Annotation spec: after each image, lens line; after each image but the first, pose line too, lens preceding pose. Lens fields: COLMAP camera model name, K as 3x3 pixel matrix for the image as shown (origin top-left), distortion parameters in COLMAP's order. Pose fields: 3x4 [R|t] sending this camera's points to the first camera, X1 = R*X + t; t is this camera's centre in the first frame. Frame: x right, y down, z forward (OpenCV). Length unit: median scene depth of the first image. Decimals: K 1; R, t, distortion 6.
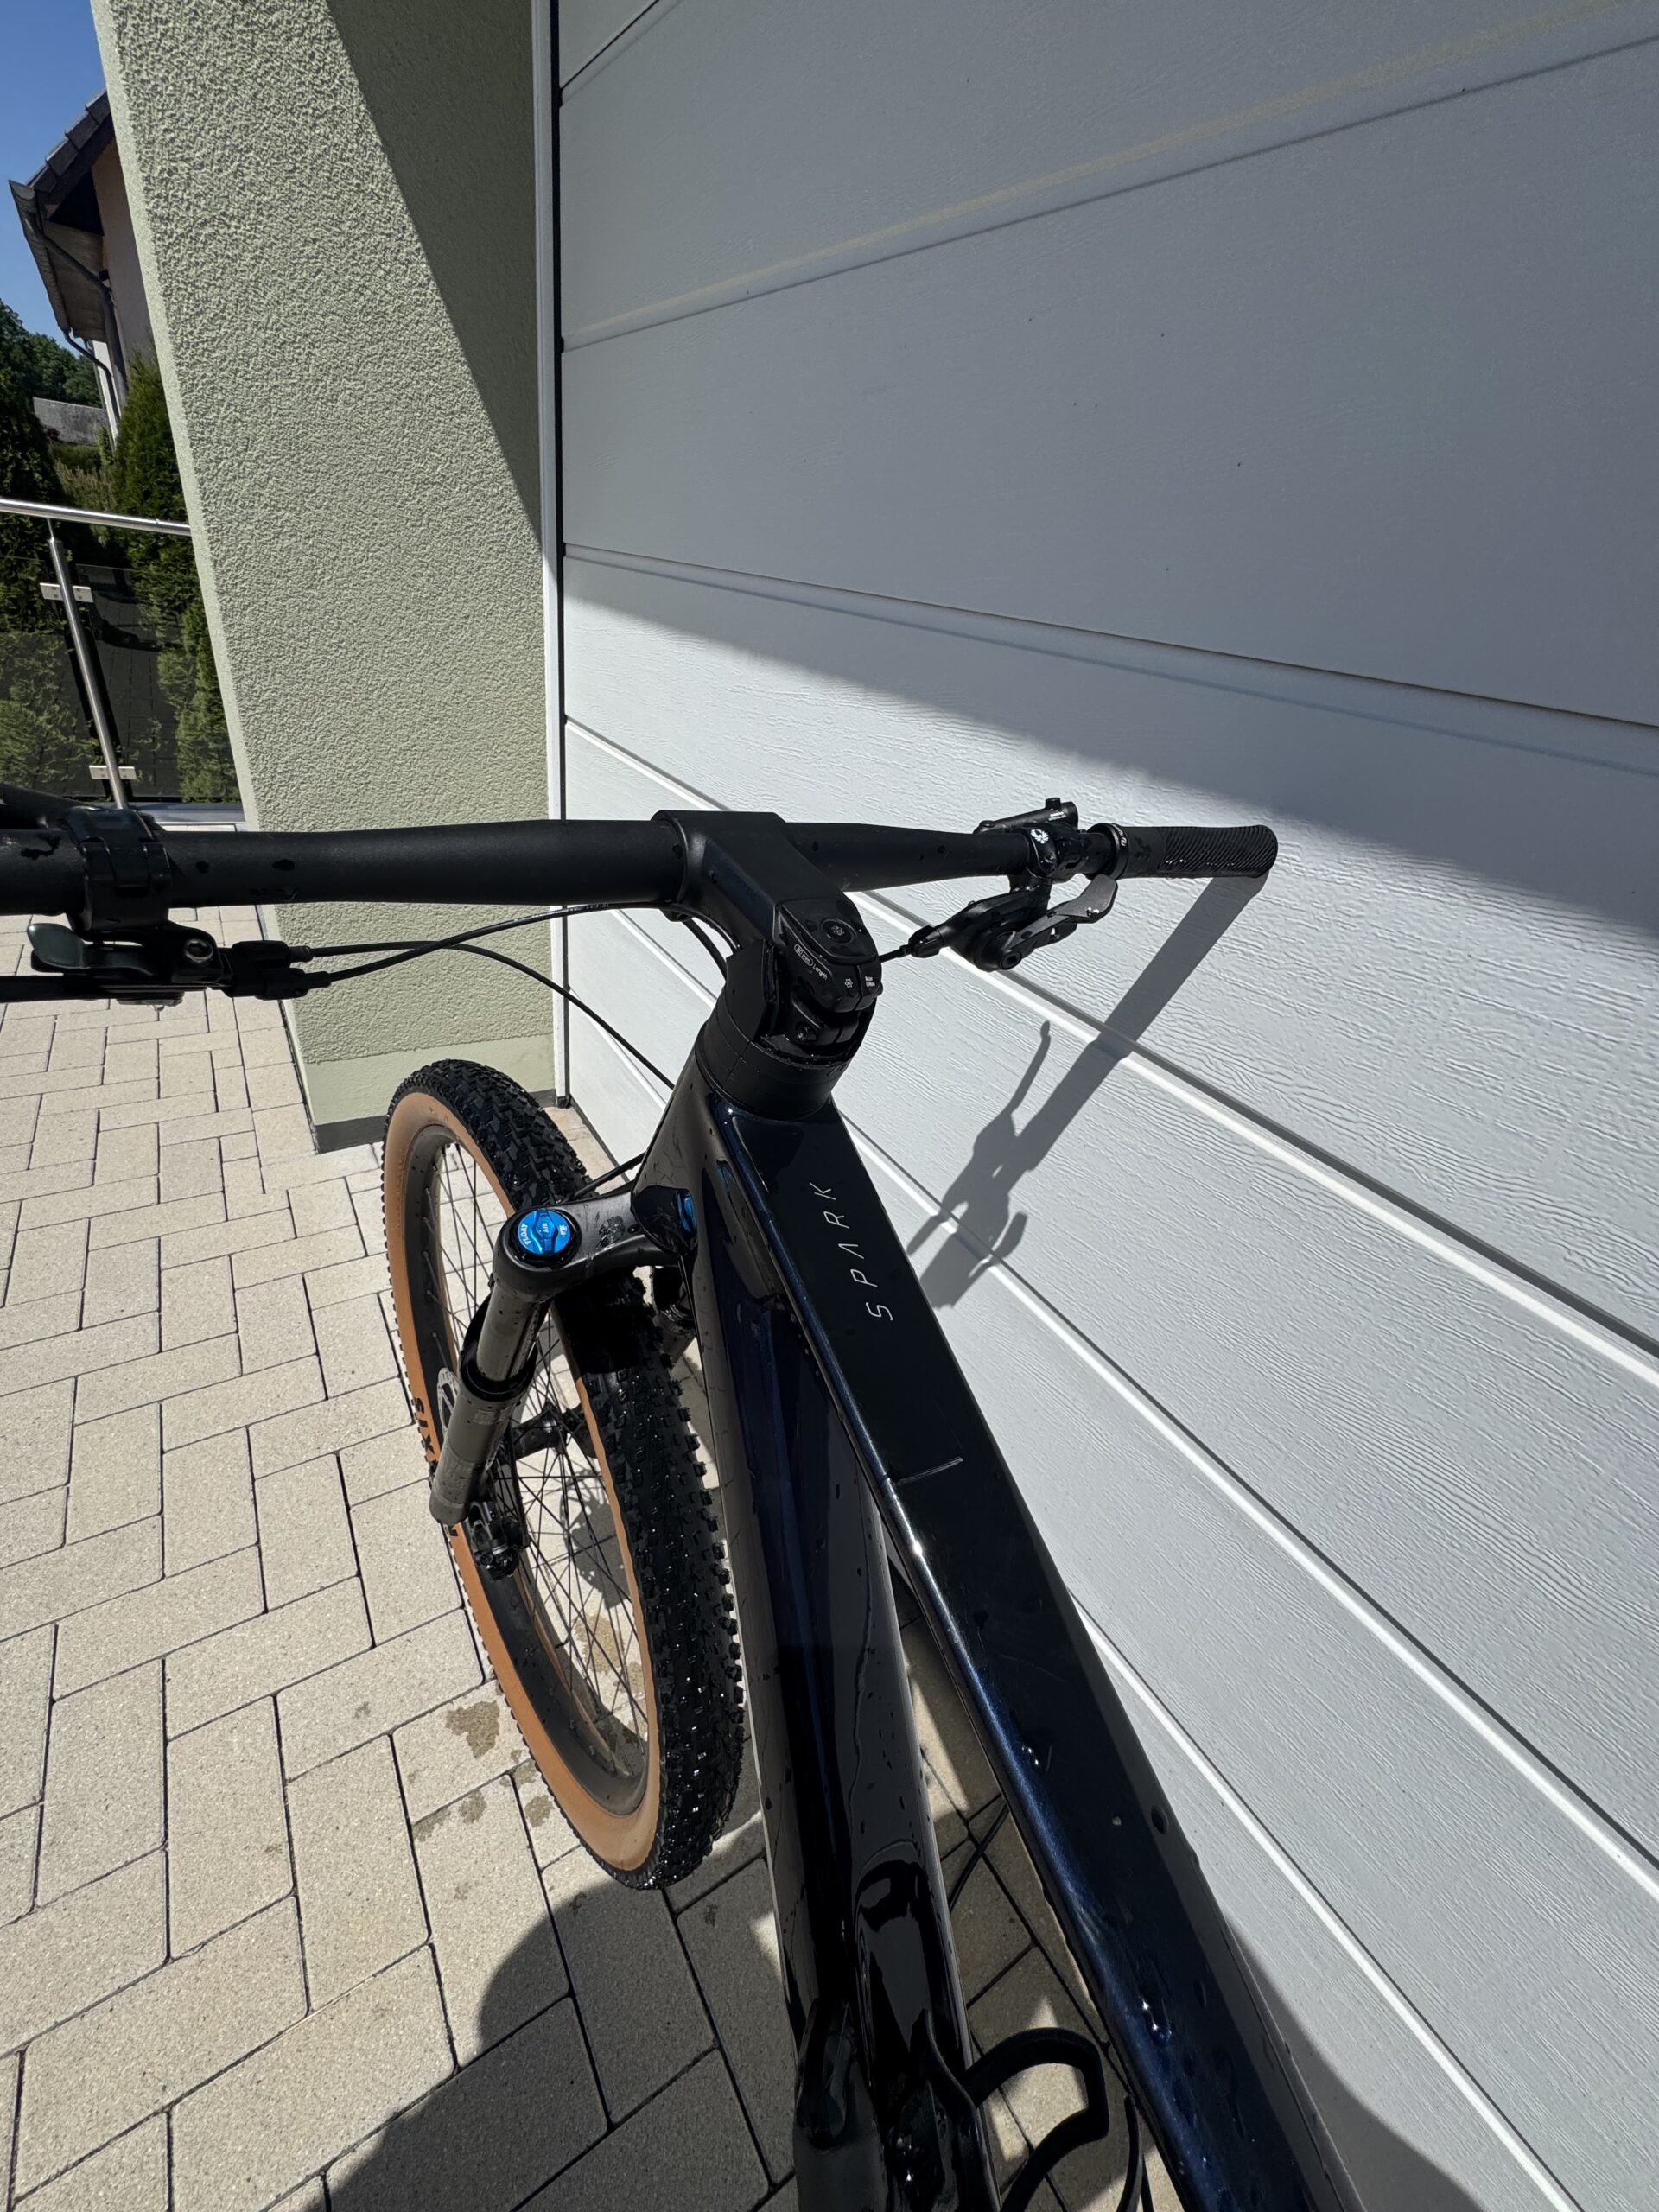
lens RADIAL K [[884.4, 0, 834.0], [0, 884.4, 1111.7], [0, 0, 1]] dist [-0.000492, 0.000243]
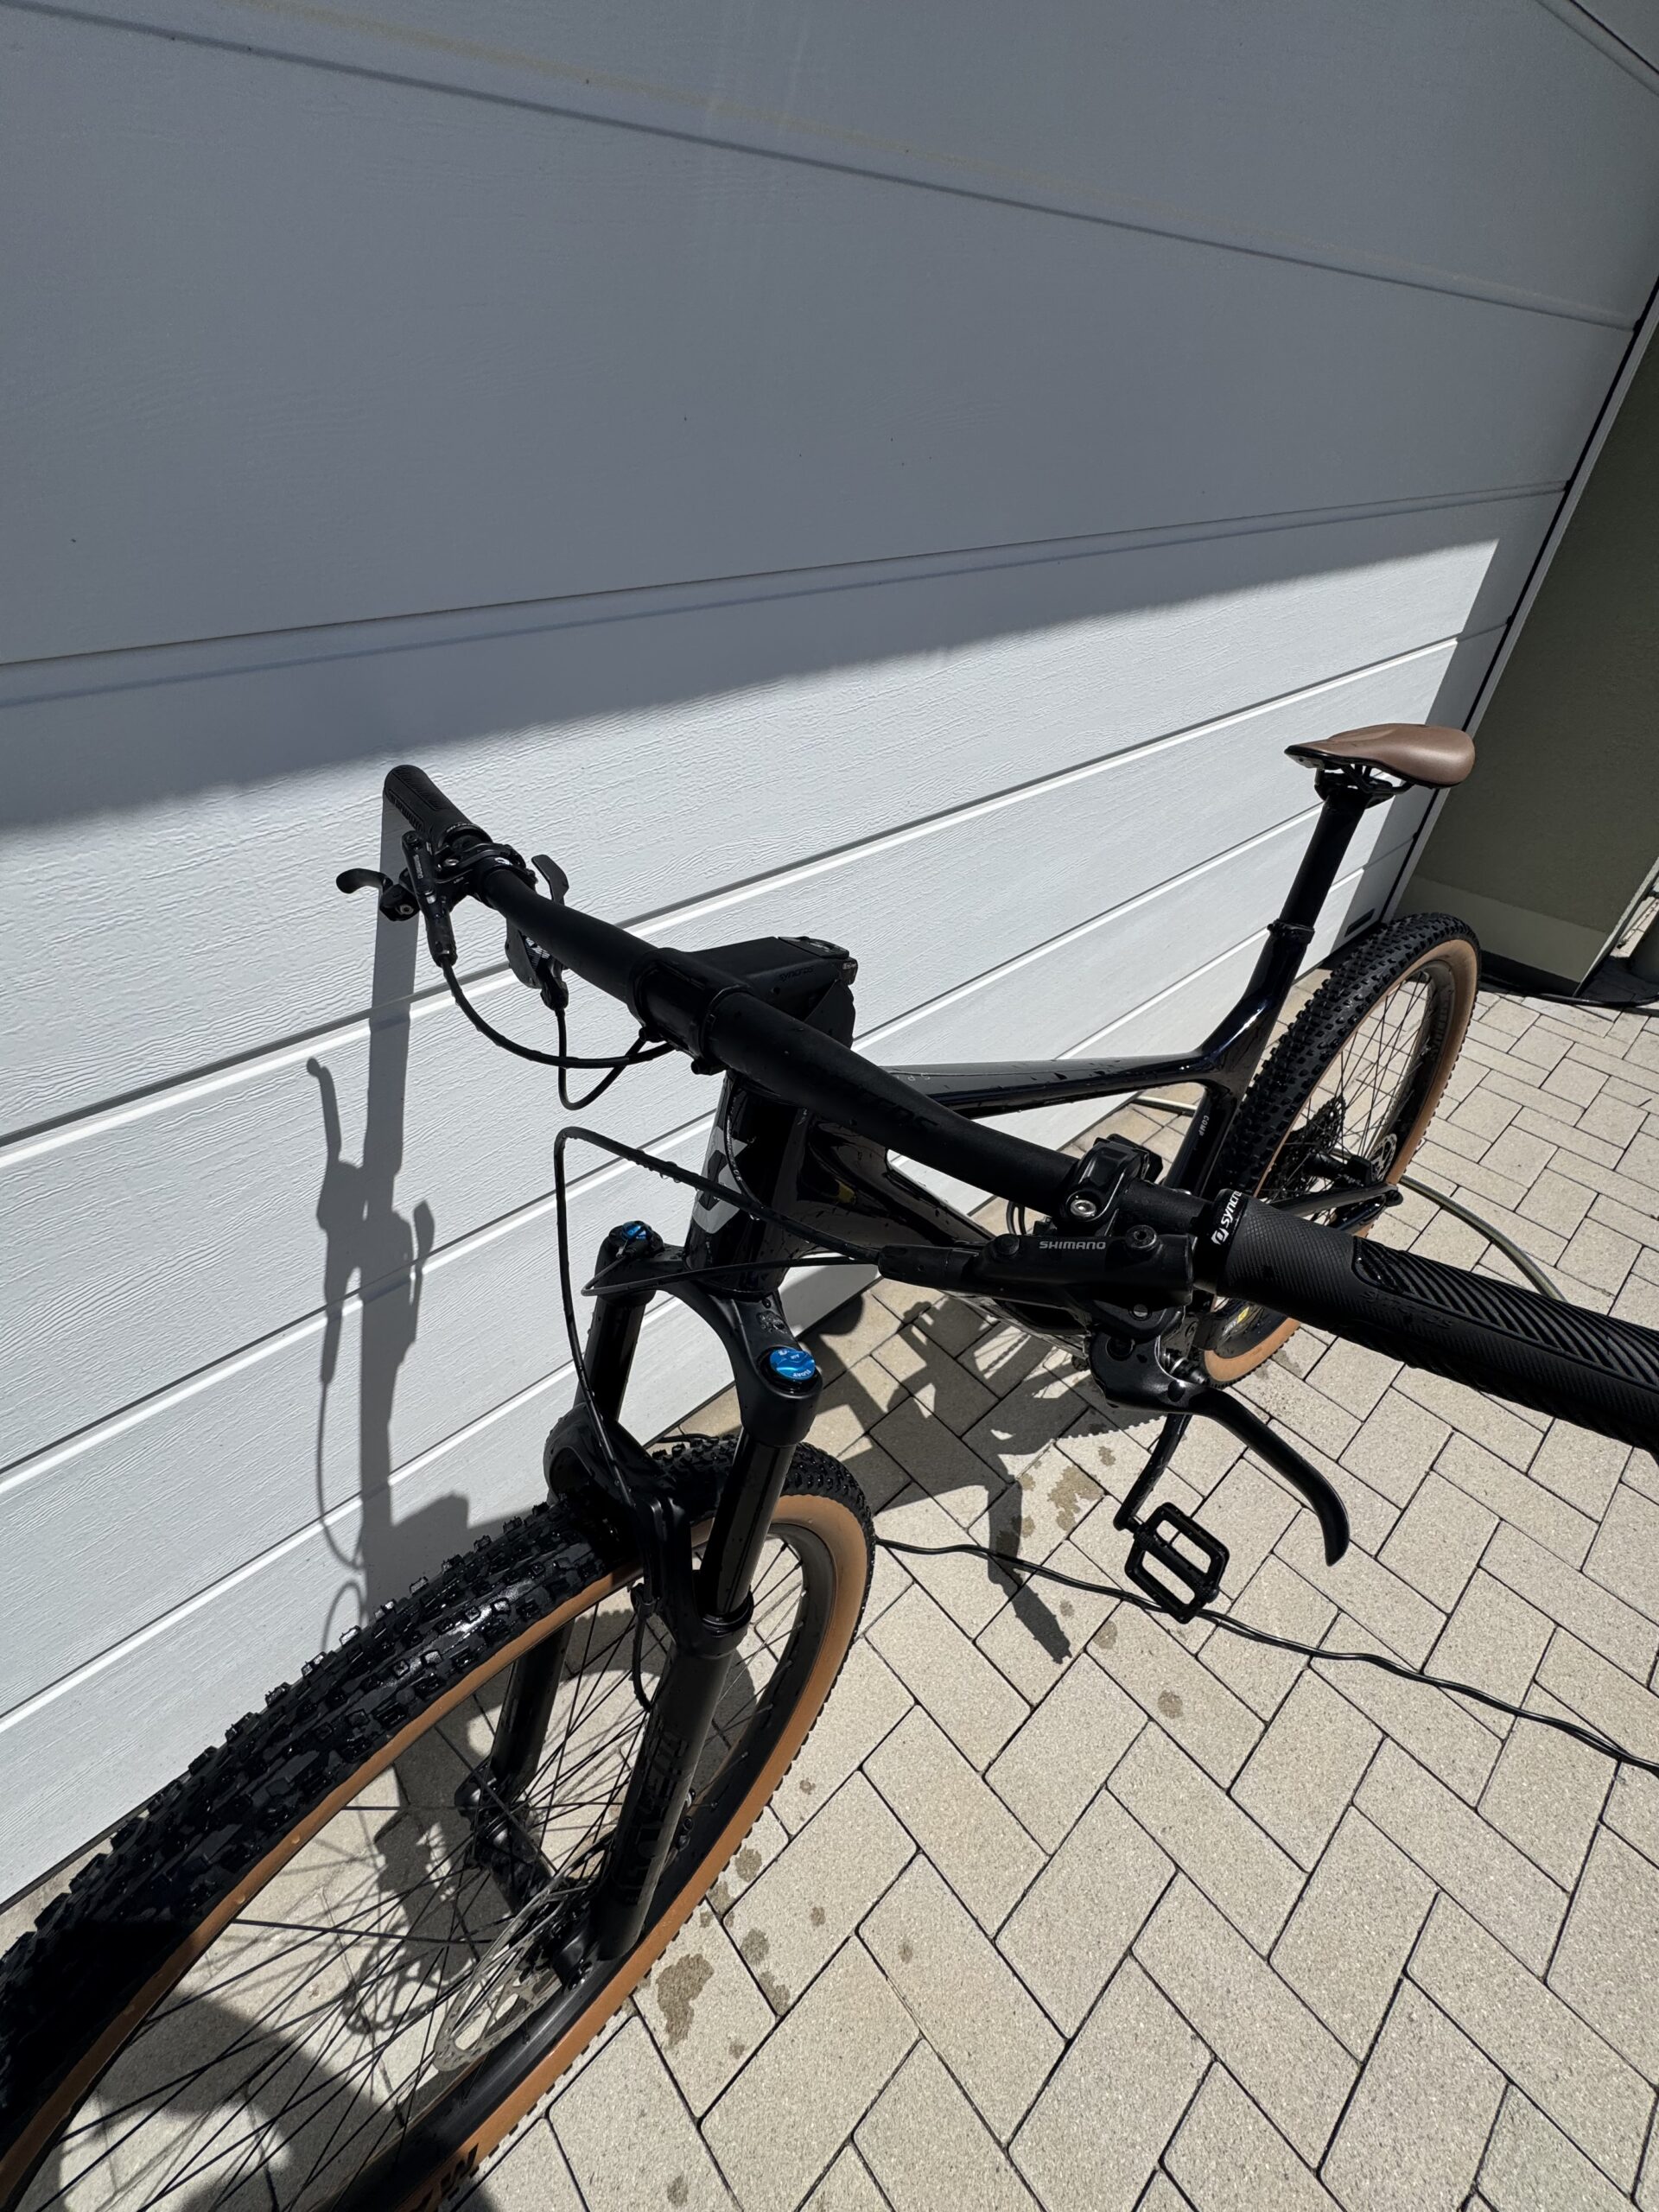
lens RADIAL K [[884.4, 0, 834.0], [0, 884.4, 1111.7], [0, 0, 1]] dist [-0.000492, 0.000243]
pose [[-0.158735, -0.727577, 0.667409, -0.410337], [0.472050, 0.537785, 0.698539, -0.380037], [-0.867163, 0.425933, 0.258087, 0.269282]]
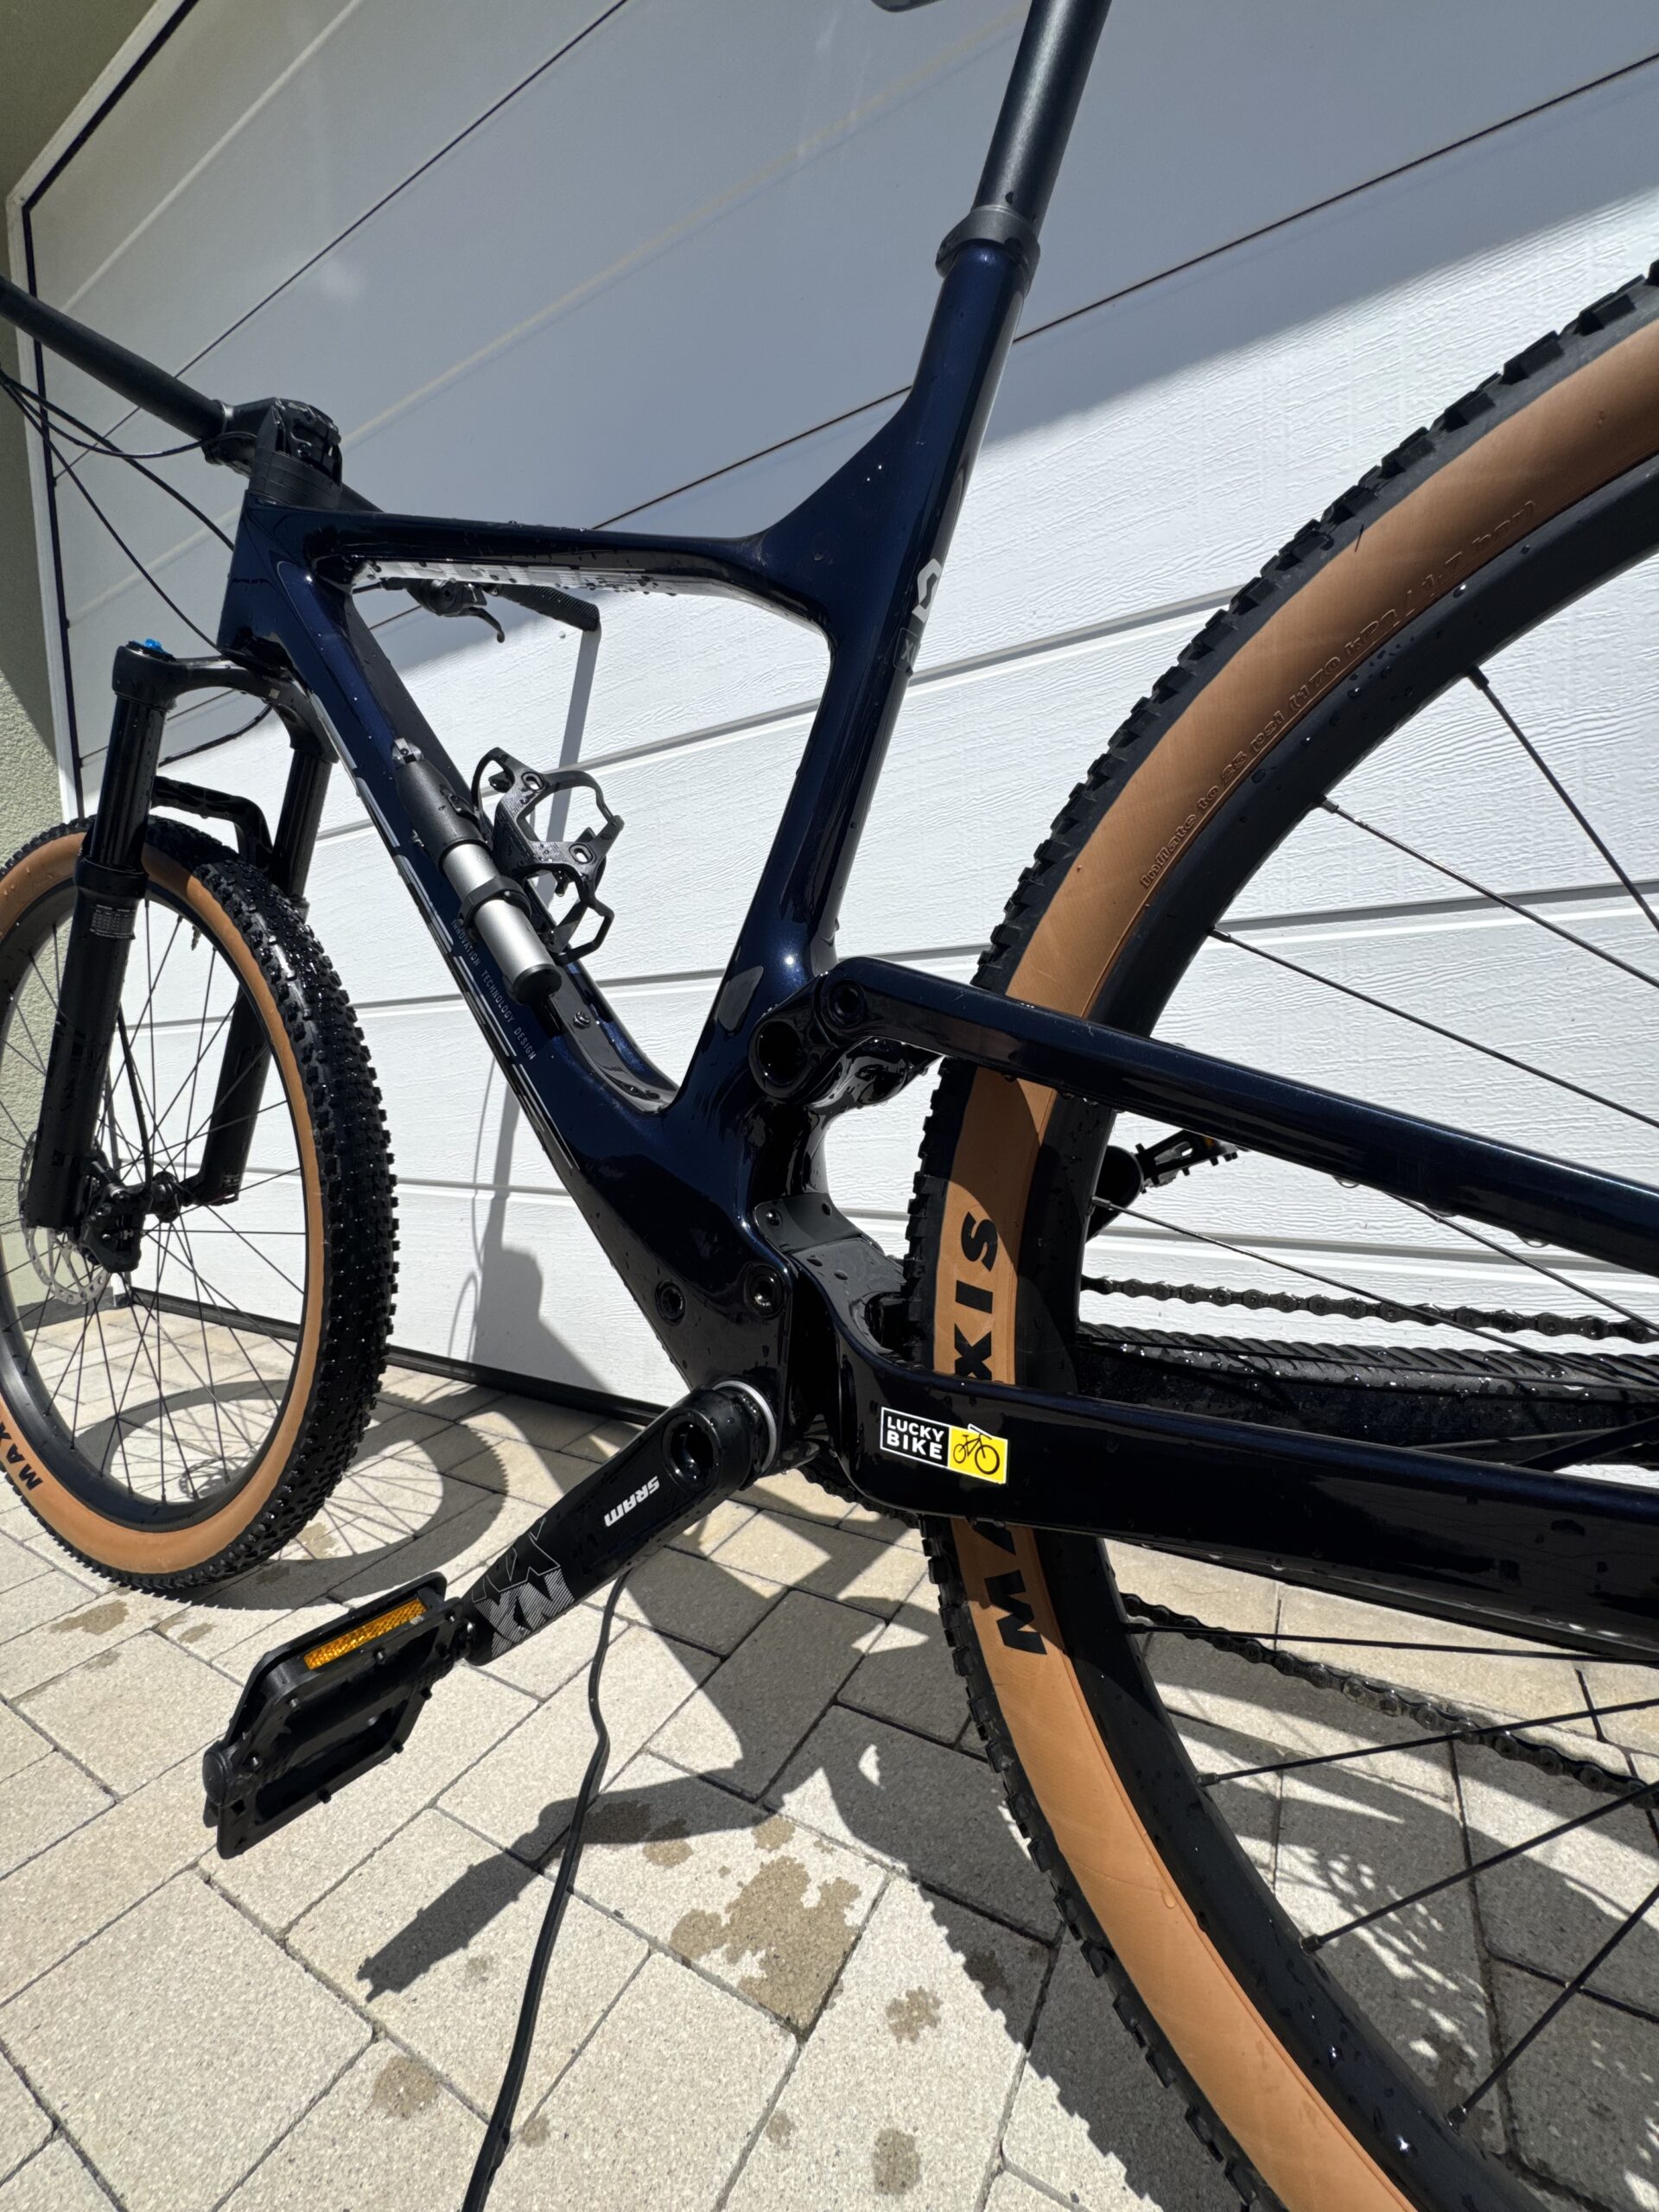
lens RADIAL K [[884.4, 0, 834.0], [0, 884.4, 1111.7], [0, 0, 1]] dist [-0.000492, 0.000243]
pose [[0.872288, -0.218701, 0.437359, -0.059447], [0.381441, 0.863964, -0.328738, 0.893245], [-0.305967, 0.453581, 0.837047, -0.145117]]
